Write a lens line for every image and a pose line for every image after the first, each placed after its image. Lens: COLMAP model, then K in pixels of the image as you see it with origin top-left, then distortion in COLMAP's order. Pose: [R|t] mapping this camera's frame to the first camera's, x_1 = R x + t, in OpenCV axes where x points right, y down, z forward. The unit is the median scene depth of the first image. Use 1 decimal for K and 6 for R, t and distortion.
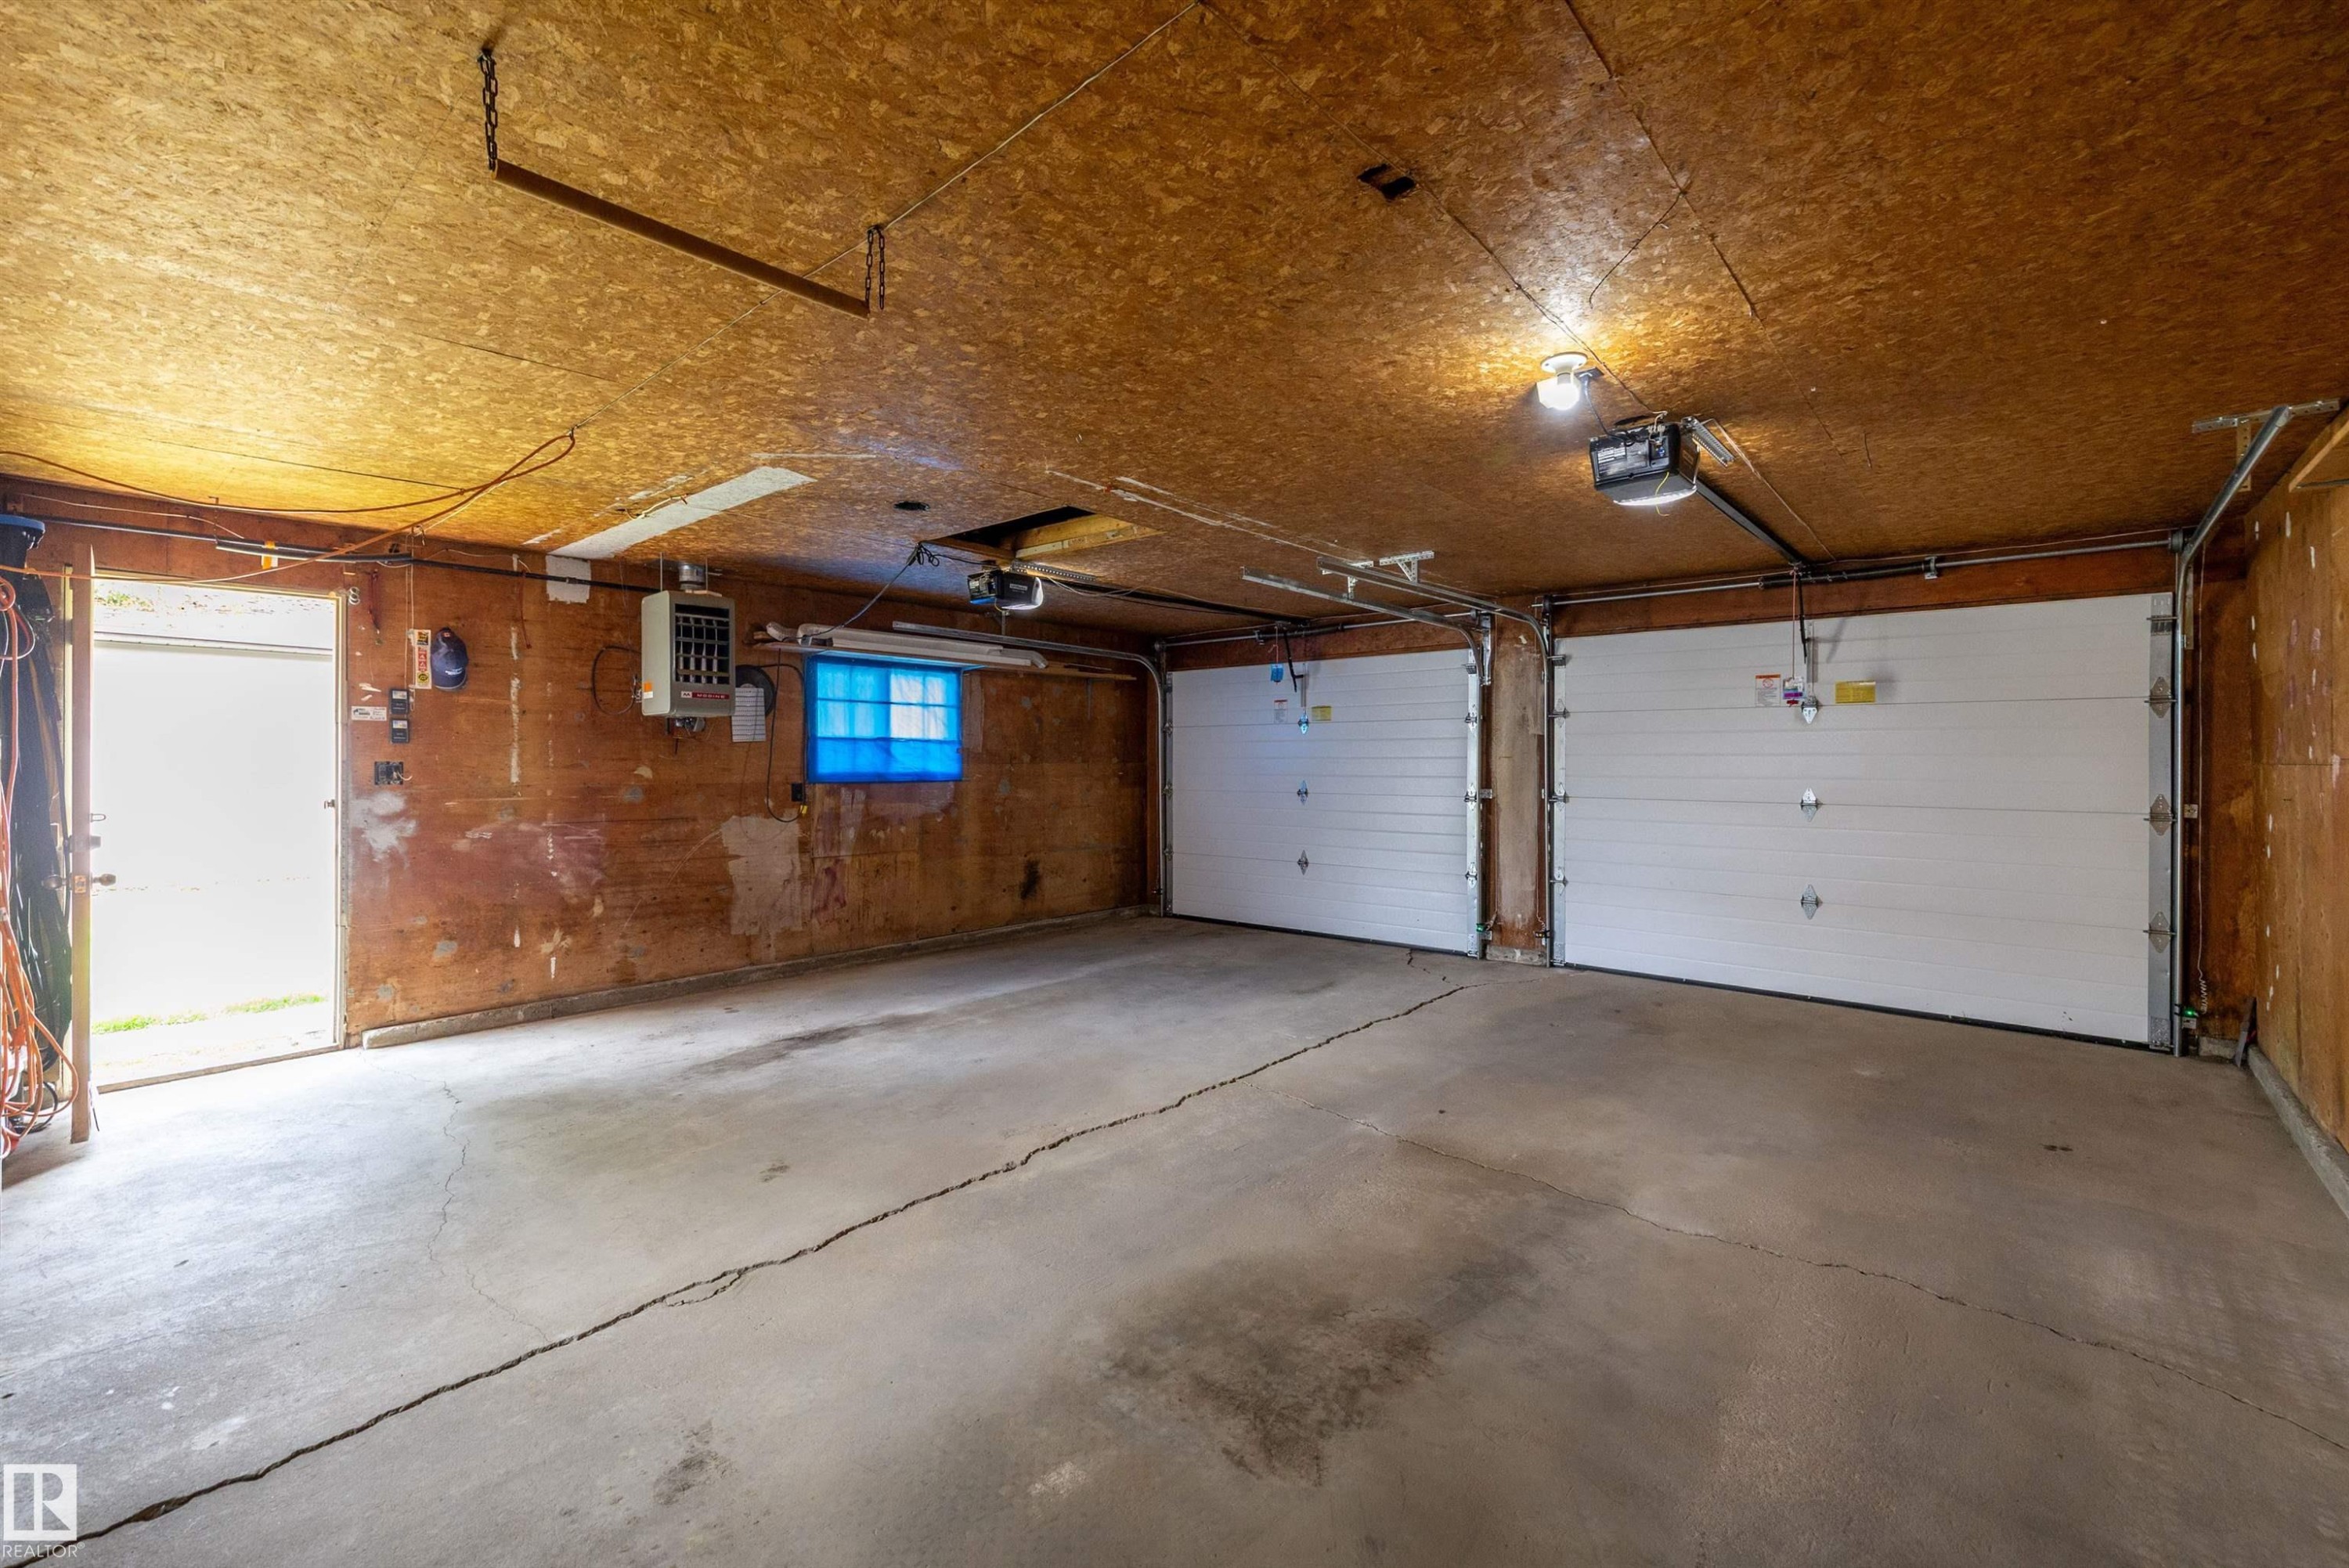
lens RADIAL K [[980.1, 0, 1164.8], [0, 980.1, 764.1], [0, 0, 1]] dist [-0.001086, 0.000240]
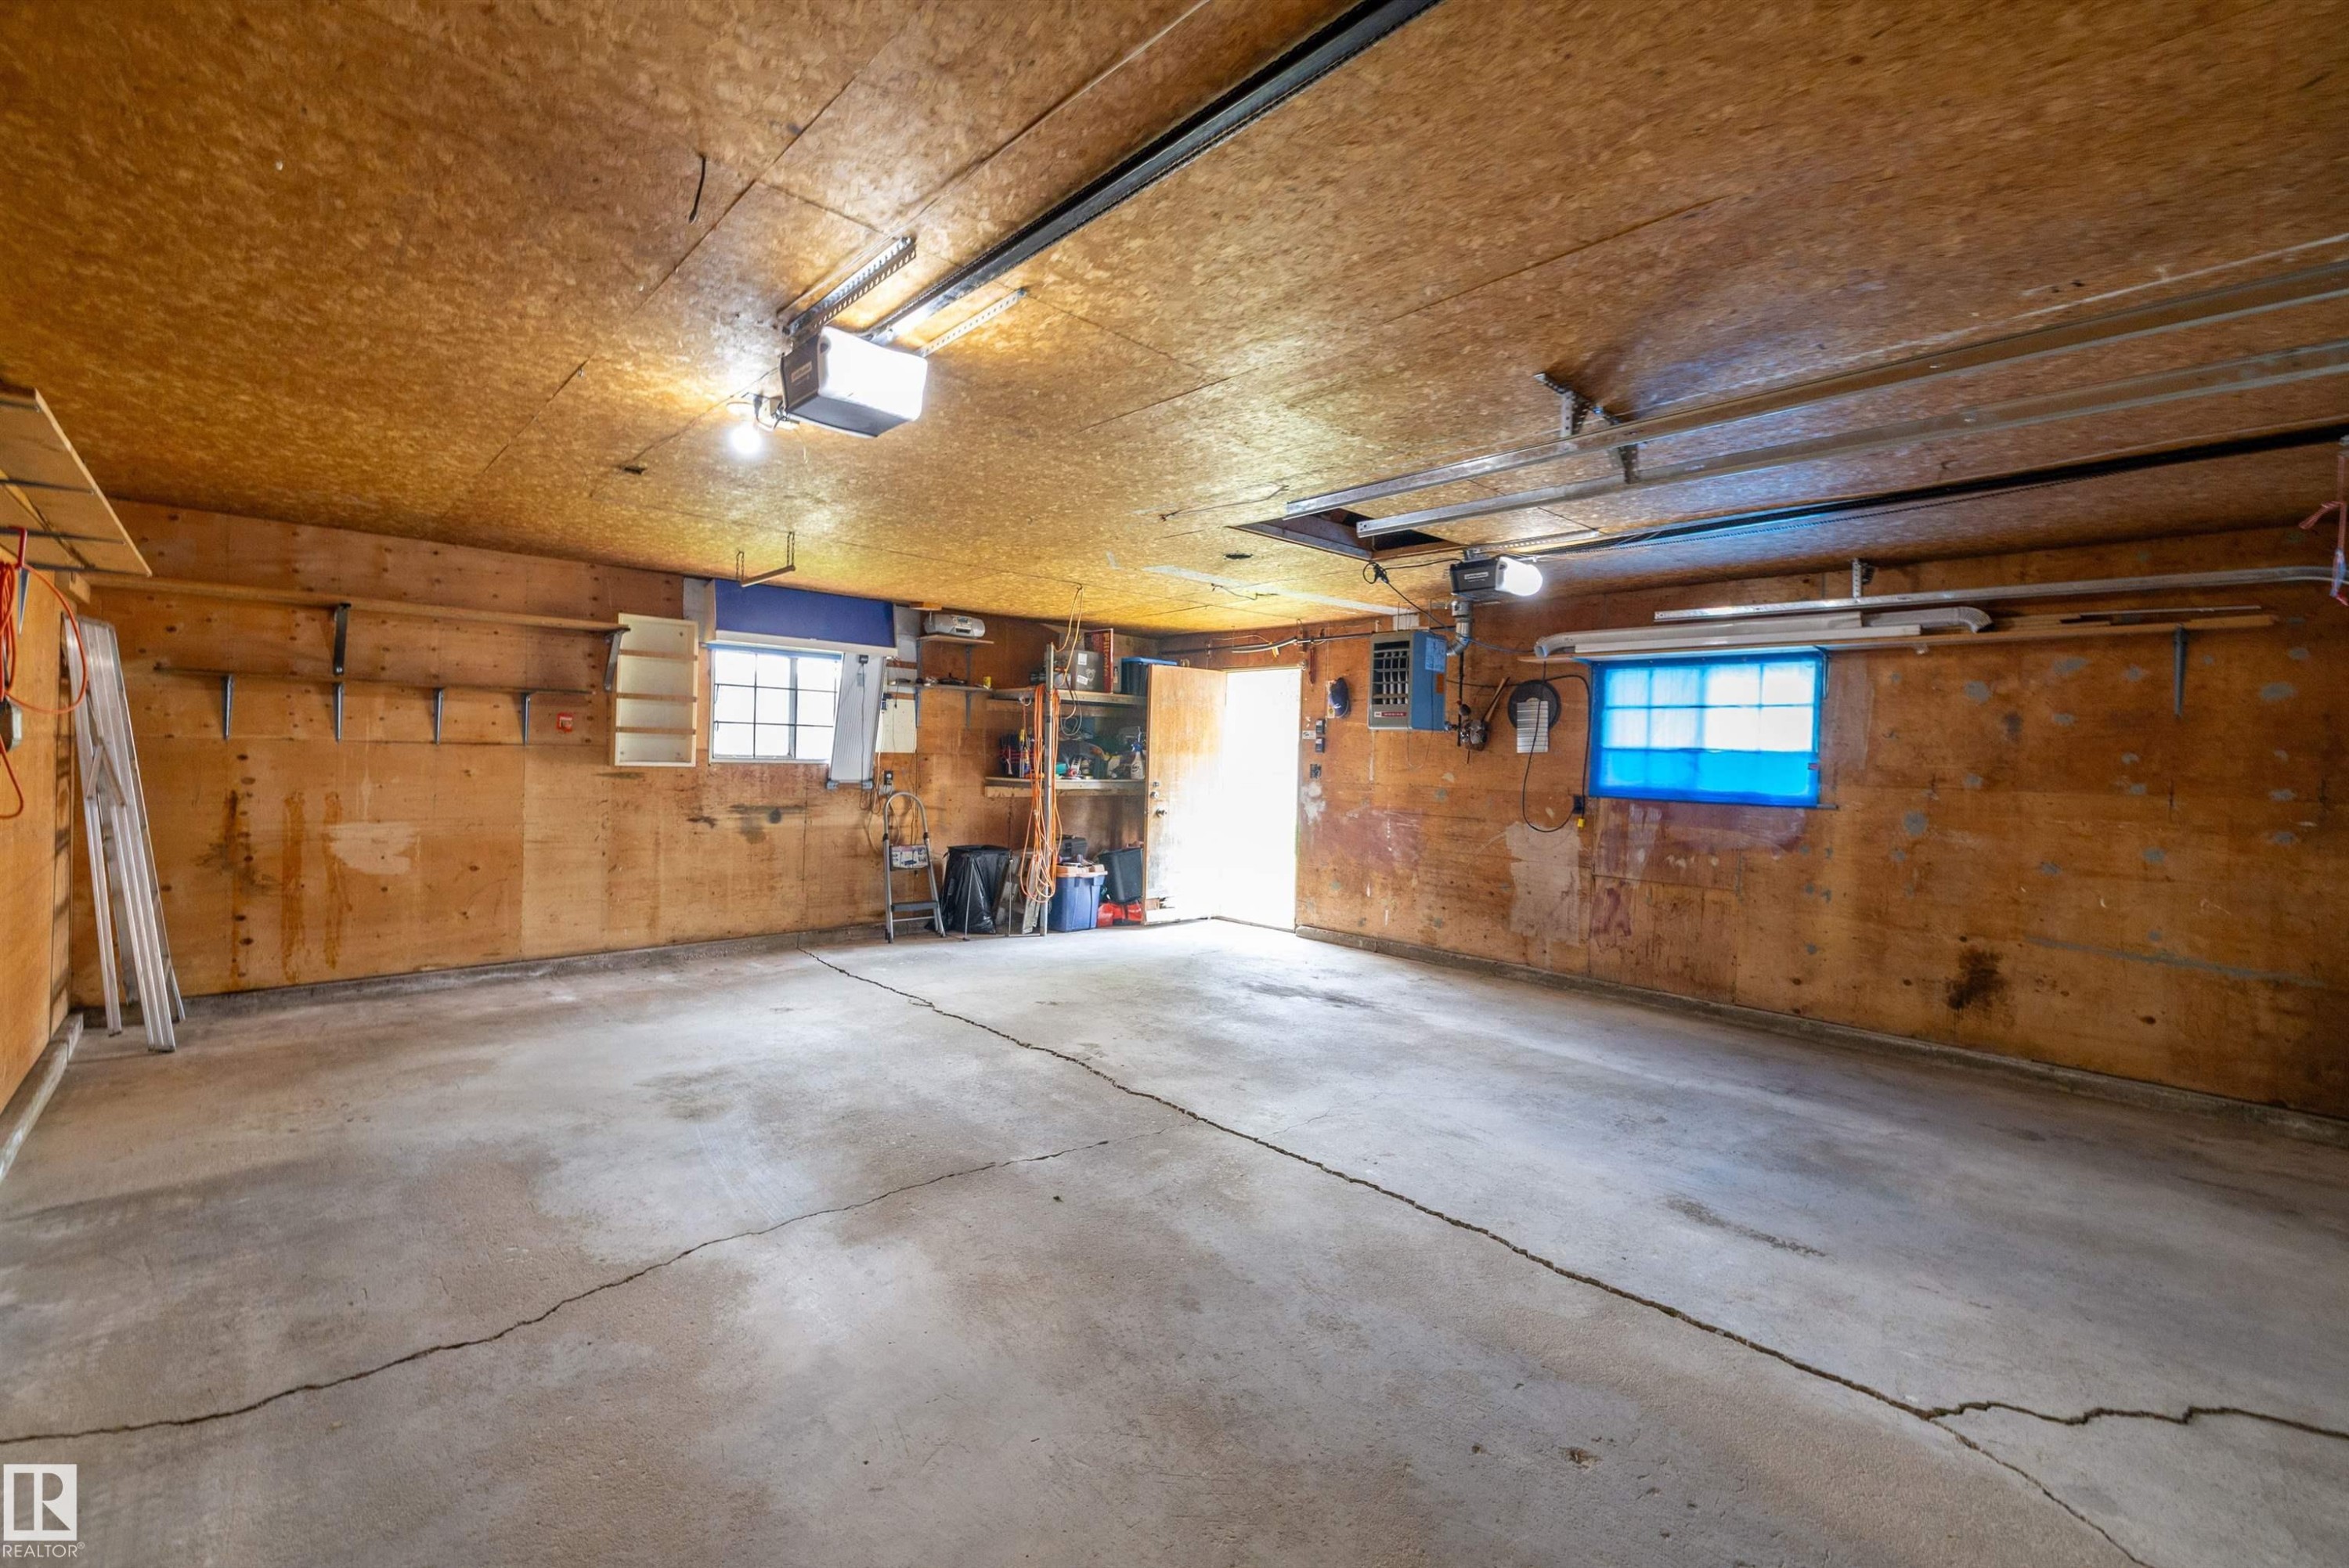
lens RADIAL K [[980.1, 0, 1164.8], [0, 980.1, 764.1], [0, 0, 1]] dist [-0.001086, 0.000240]
pose [[-0.094927, 0.008819, -0.995445, 0.640134], [-0.030621, 0.999462, 0.011774, -0.010550], [0.995013, 0.031599, -0.094606, 0.683694]]
